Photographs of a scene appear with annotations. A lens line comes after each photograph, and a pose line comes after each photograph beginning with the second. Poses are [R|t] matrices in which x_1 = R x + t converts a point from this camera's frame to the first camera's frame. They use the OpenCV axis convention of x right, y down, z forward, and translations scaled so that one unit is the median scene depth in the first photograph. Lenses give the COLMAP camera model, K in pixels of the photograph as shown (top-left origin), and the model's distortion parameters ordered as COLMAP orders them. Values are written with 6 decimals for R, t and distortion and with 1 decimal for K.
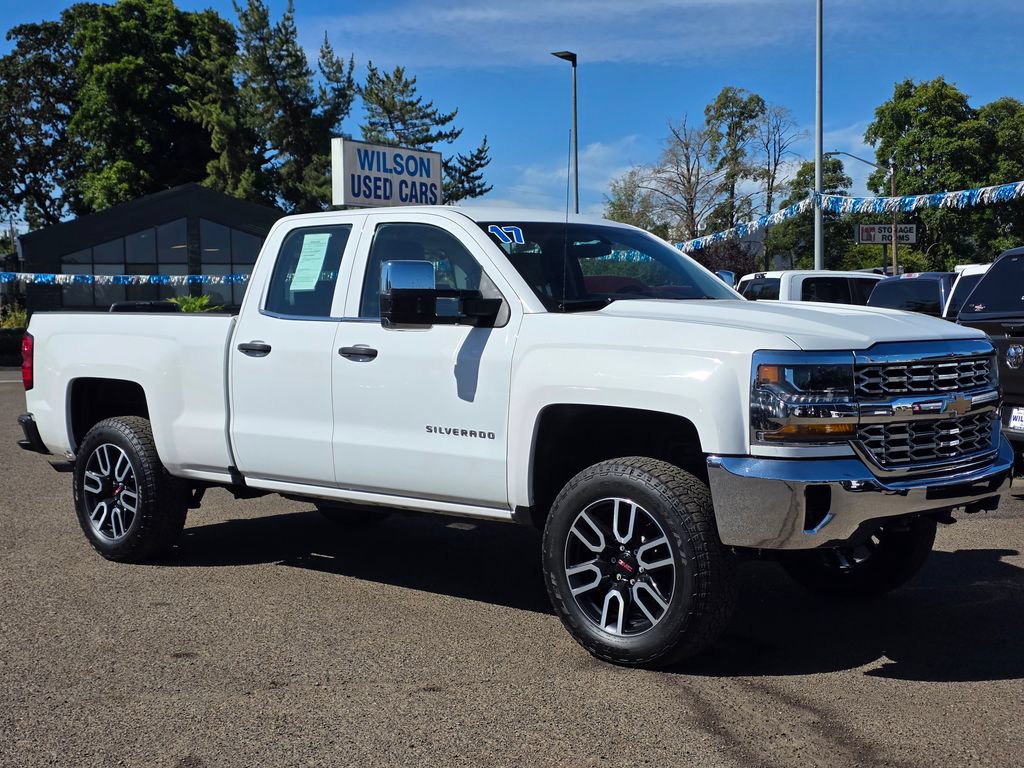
lens RADIAL K [[1379.3, 0, 530.0], [0, 1379.3, 423.6], [0, 0, 1]] dist [0.075529, 0.000000]
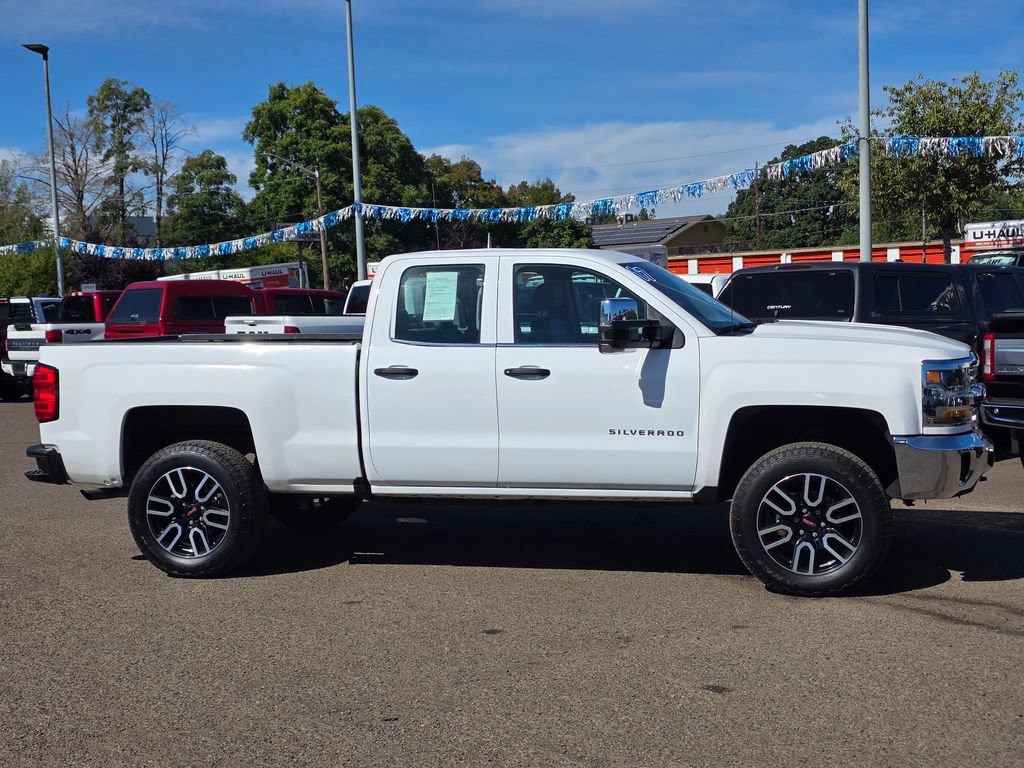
lens RADIAL K [[1379.3, 0, 533.4], [0, 1379.3, 392.0], [0, 0, 1]] dist [0.075529, 0.000000]
pose [[0.886603, -0.047573, 0.460078, -0.566409], [0.054792, 0.998495, -0.002341, -0.026409], [-0.459275, 0.027284, 0.887875, -0.058666]]
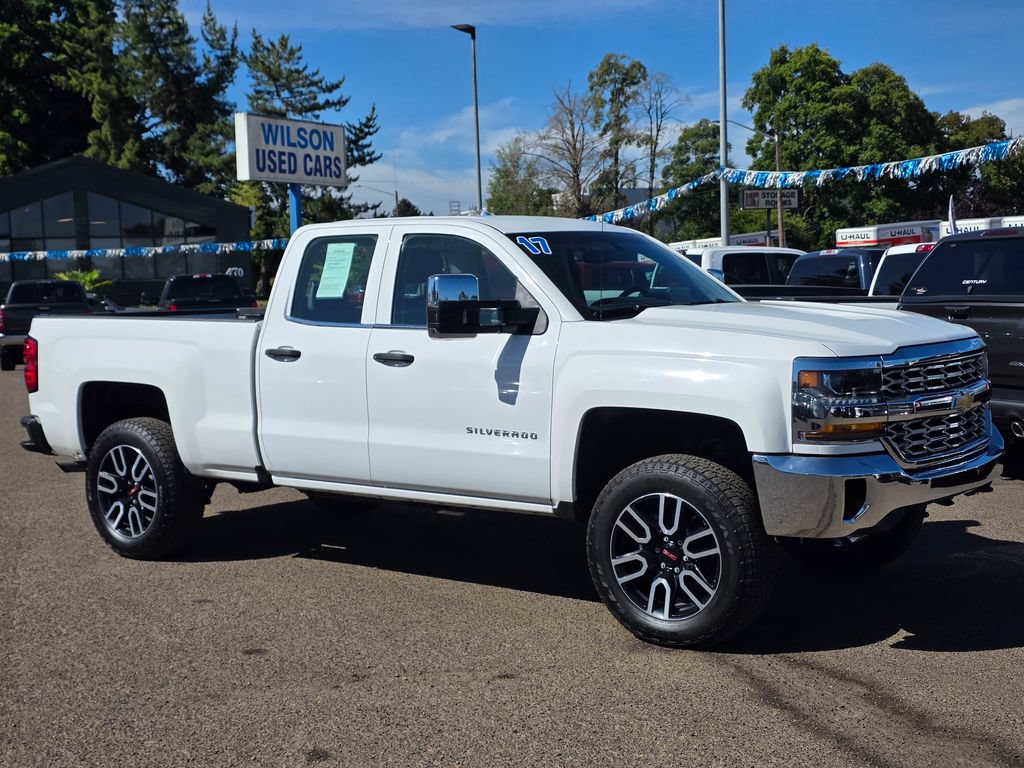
lens RADIAL K [[1379.3, 0, 523.4], [0, 1379.3, 409.7], [0, 0, 1]] dist [0.075529, 0.000000]
pose [[0.996332, -0.023937, 0.082151, -0.095149], [0.022573, 0.999592, 0.017496, -0.023793], [-0.082536, -0.015577, 0.996466, -0.051304]]
